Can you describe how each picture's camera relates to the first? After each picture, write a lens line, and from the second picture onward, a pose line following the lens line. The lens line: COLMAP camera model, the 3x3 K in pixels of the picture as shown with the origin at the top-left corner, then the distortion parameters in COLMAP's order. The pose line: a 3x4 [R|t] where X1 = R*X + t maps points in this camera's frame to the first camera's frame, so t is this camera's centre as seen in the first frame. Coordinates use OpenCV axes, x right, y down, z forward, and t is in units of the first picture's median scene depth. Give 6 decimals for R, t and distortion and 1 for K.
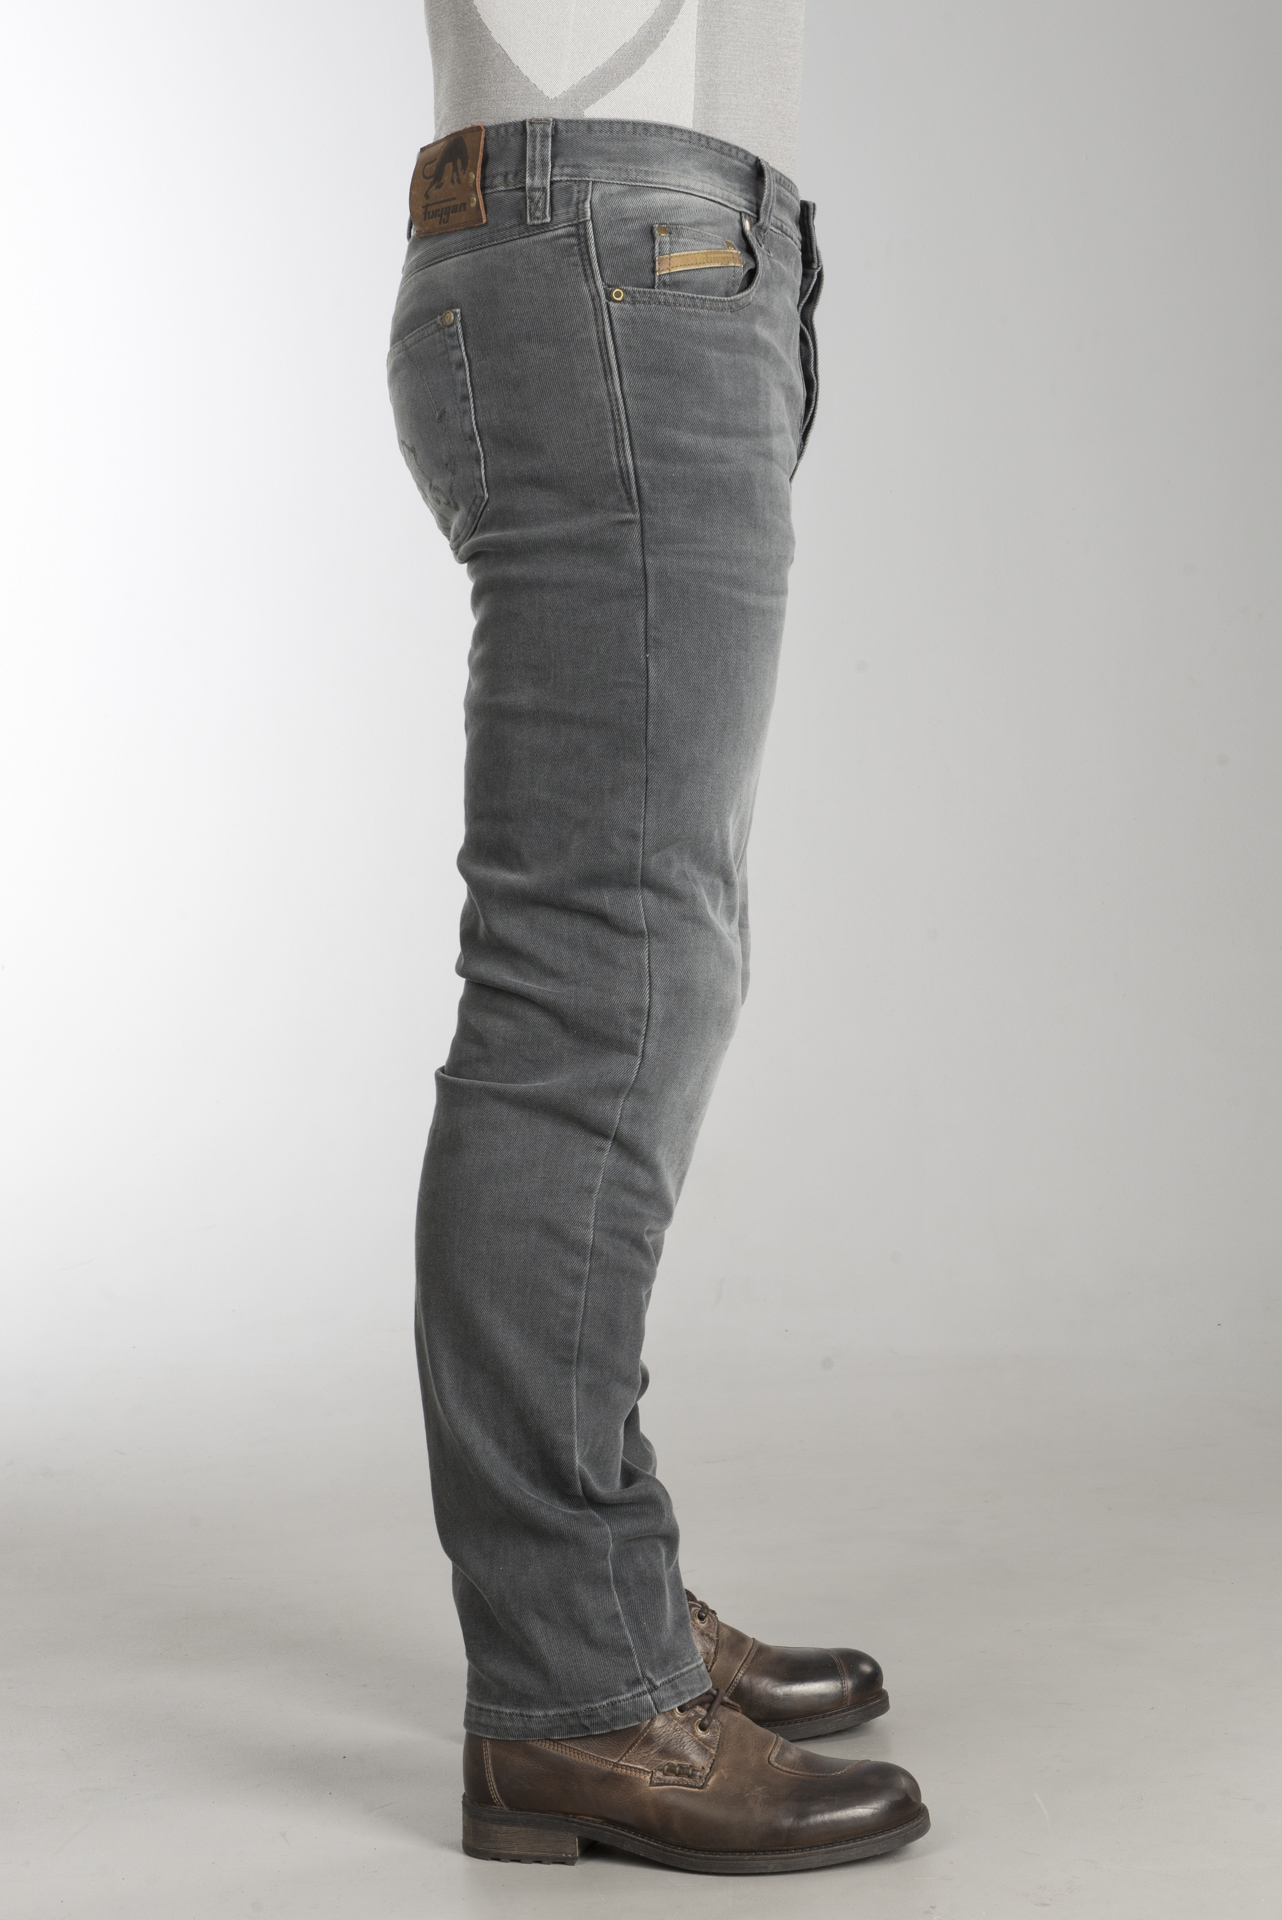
lens RADIAL K [[3712.2, 0, 592.3], [0, 3712.2, 959.6], [0, 0, 1]] dist [0.192396, -0.288721]
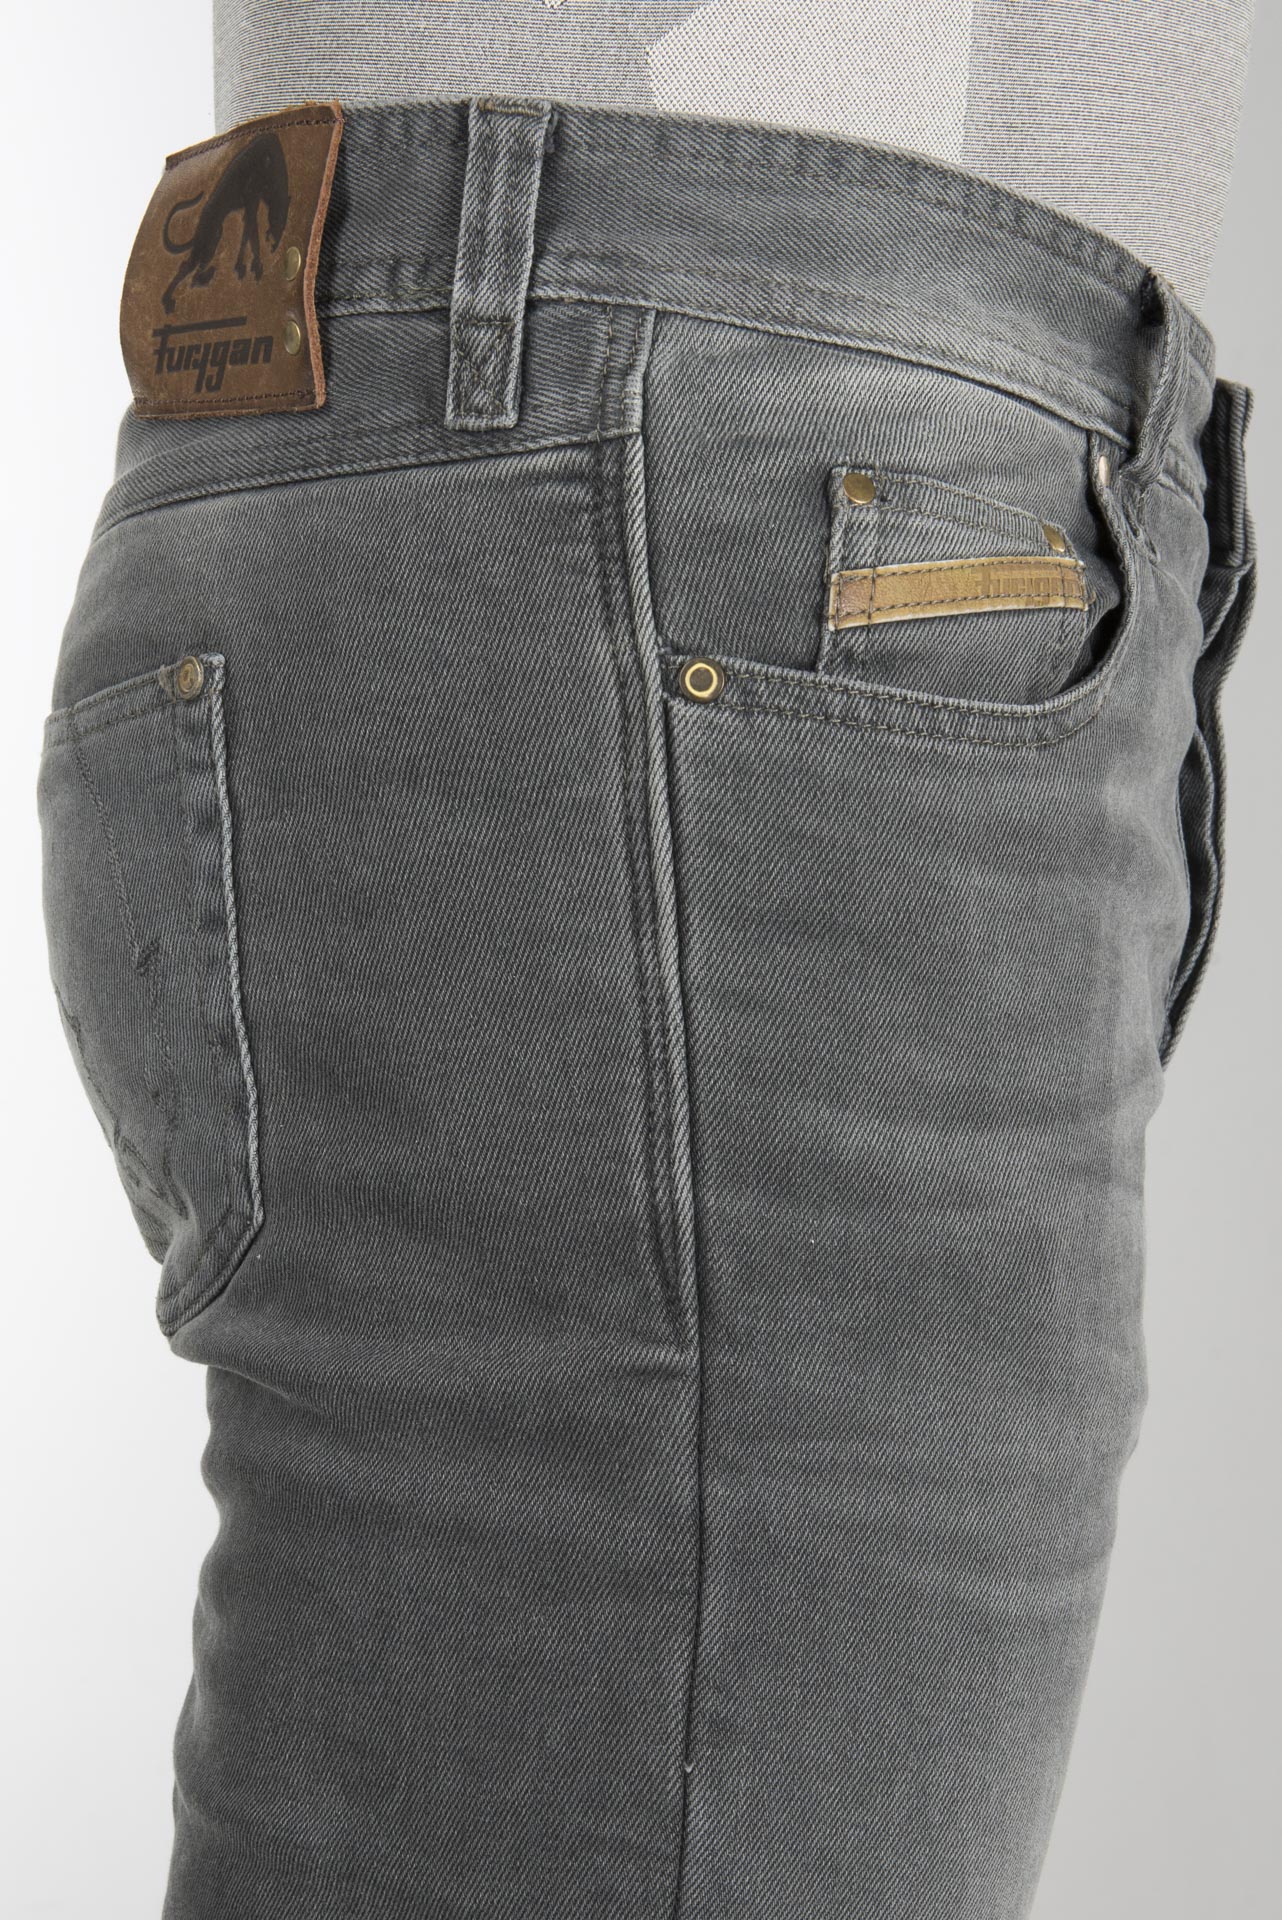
lens RADIAL K [[3606.4, 0, 464.3], [0, 3606.4, 1162.1], [0, 0, 1]] dist [0.311058, -1.460313]
pose [[0.994691, 0.097402, -0.033208, 0.001118], [-0.095228, 0.993539, 0.061745, -0.152816], [0.039008, -0.058255, 0.997539, 0.679986]]
